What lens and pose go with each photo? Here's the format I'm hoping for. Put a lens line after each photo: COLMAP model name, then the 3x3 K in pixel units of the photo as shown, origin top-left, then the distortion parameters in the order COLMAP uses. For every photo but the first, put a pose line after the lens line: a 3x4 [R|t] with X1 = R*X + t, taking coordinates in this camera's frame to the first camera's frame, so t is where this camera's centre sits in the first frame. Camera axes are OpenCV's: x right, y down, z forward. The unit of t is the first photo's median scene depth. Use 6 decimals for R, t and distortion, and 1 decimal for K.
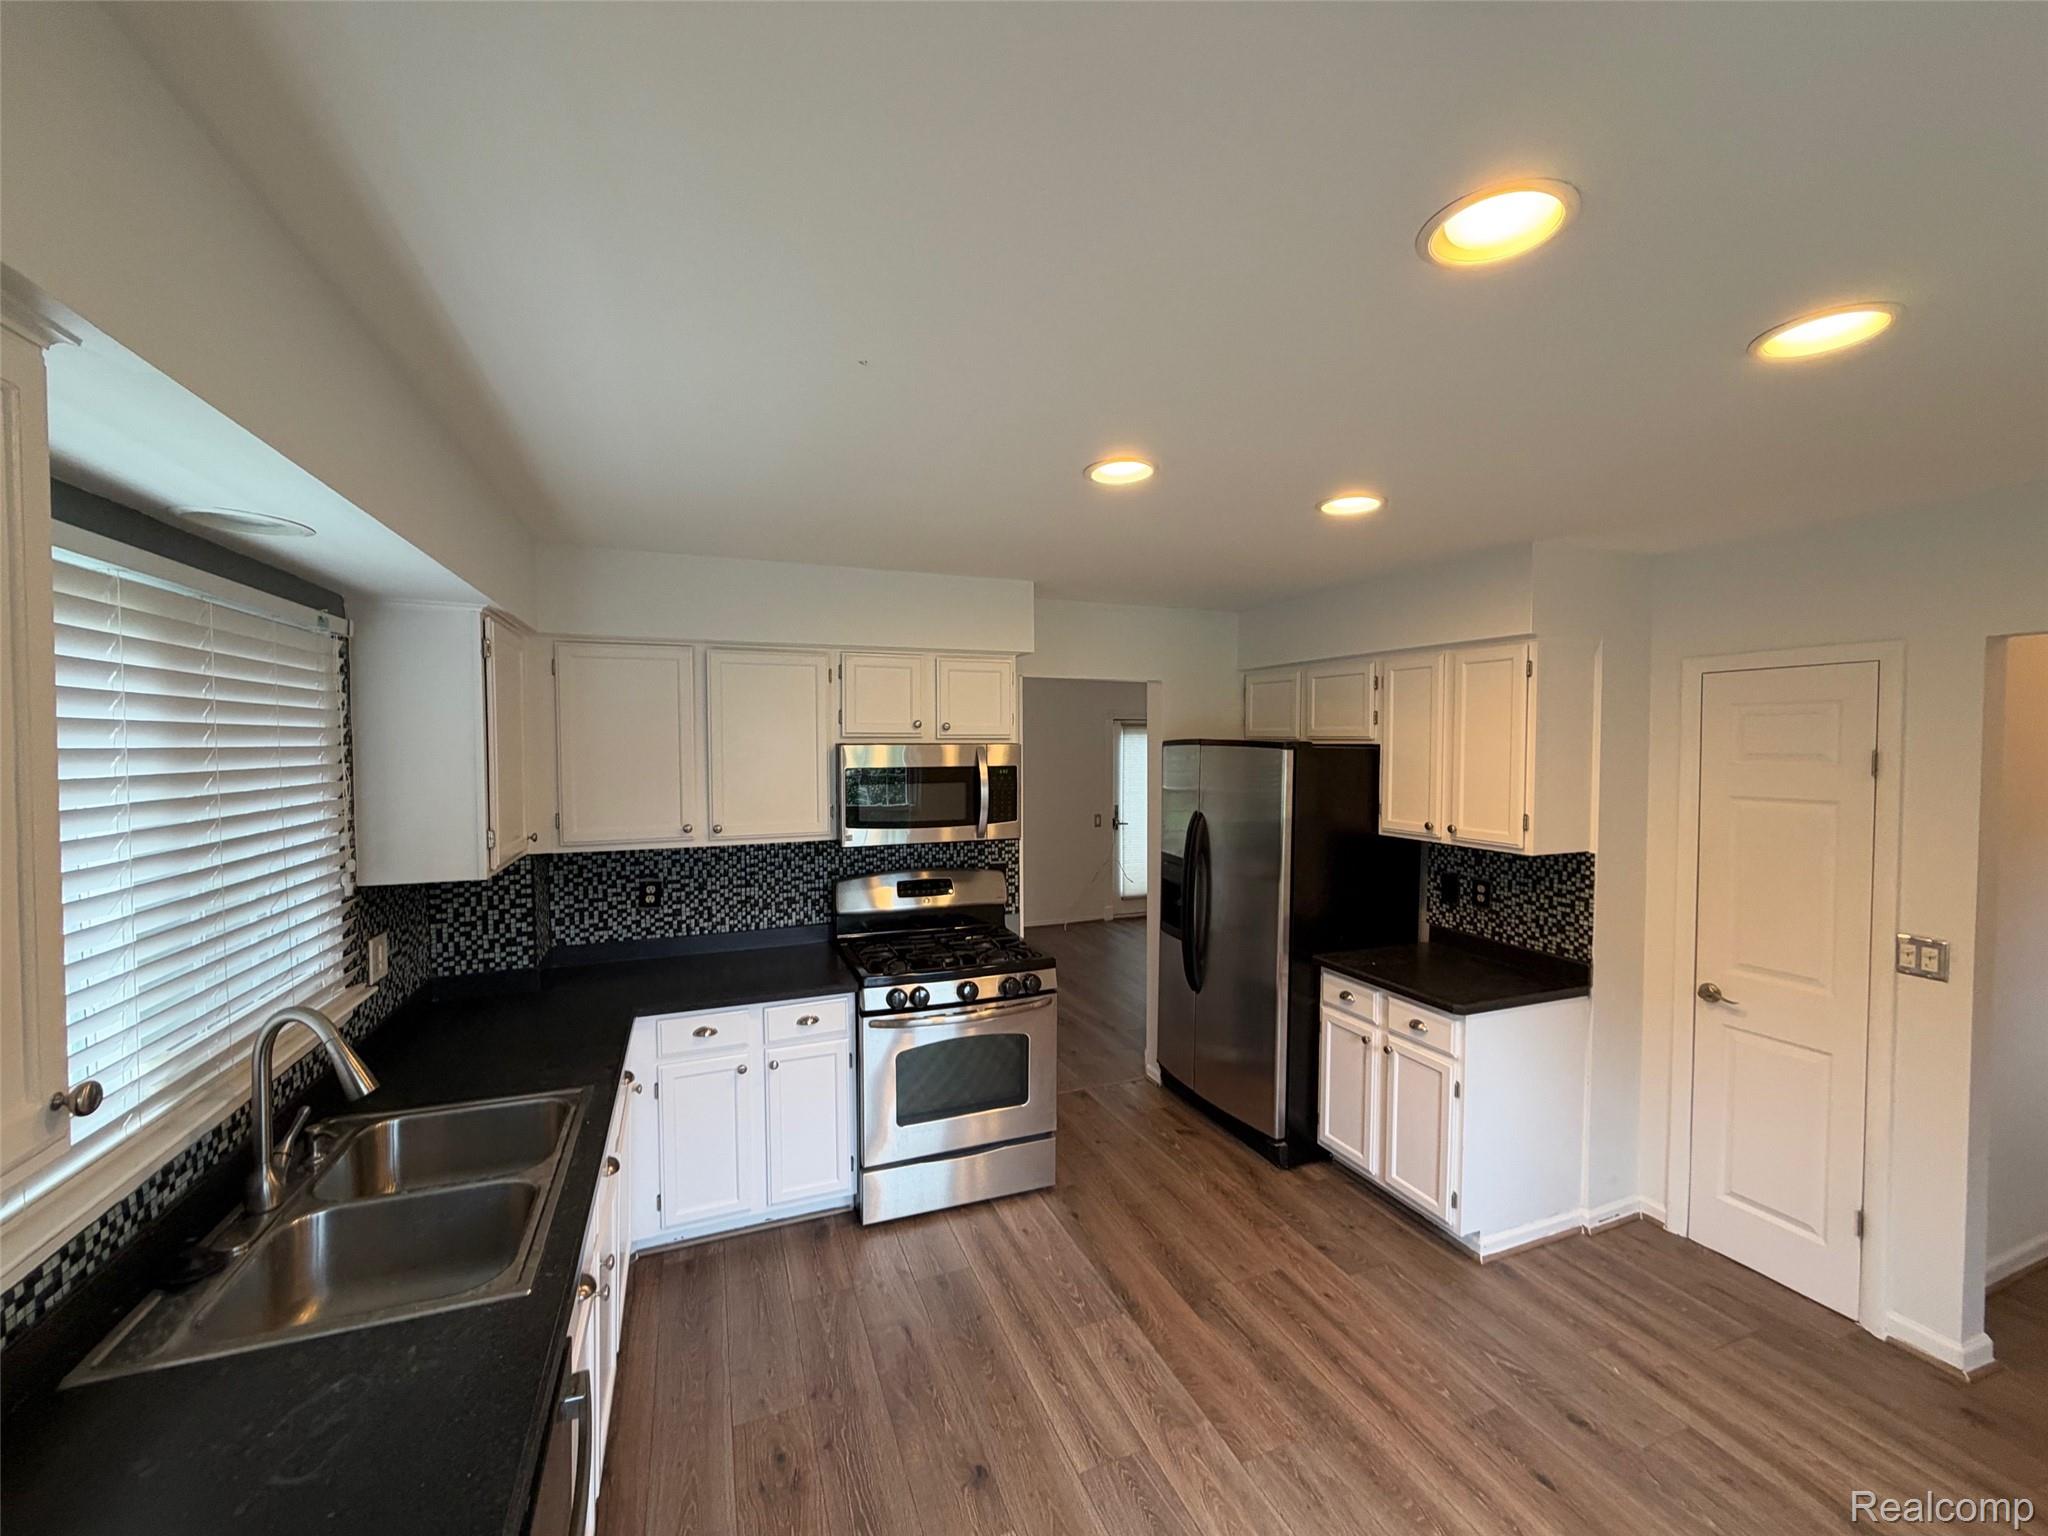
lens RADIAL K [[816.4, 0, 1024.0], [0, 816.4, 768.0], [0, 0, 1]] dist [0.000679, 0.000242]
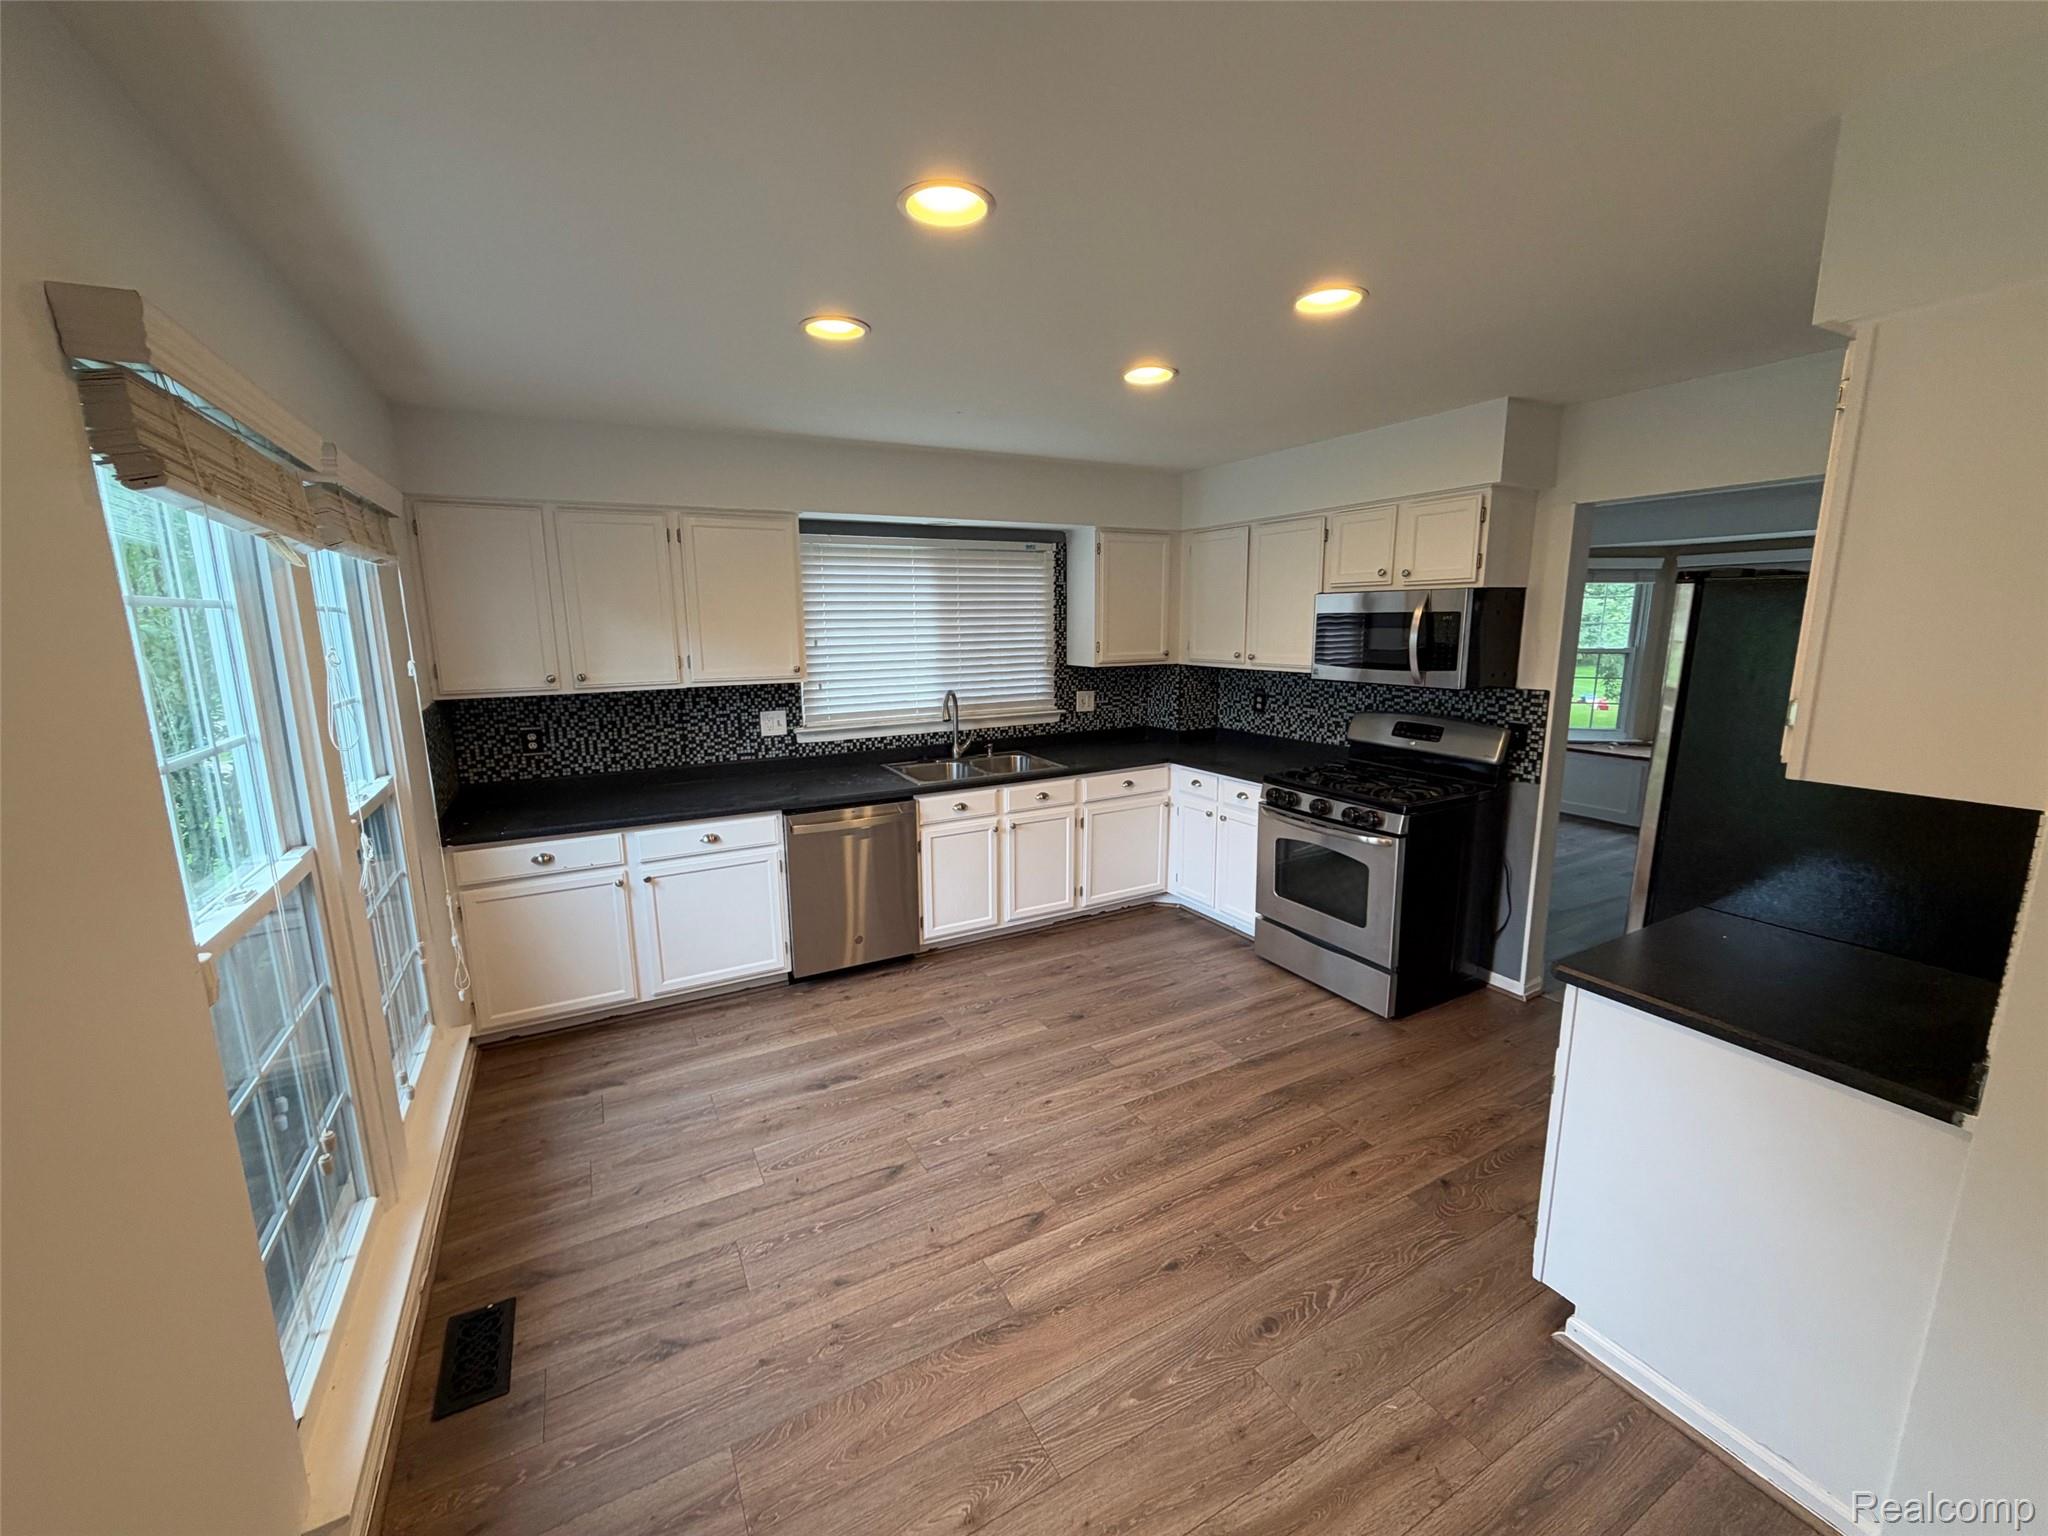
lens RADIAL K [[816.4, 0, 1024.0], [0, 816.4, 768.0], [0, 0, 1]] dist [0.000679, 0.000242]
pose [[0.127002, 0.181515, -0.975153, 1.026850], [-0.019423, 0.983380, 0.180517, 0.016323], [0.991712, -0.003986, 0.128417, 0.440089]]
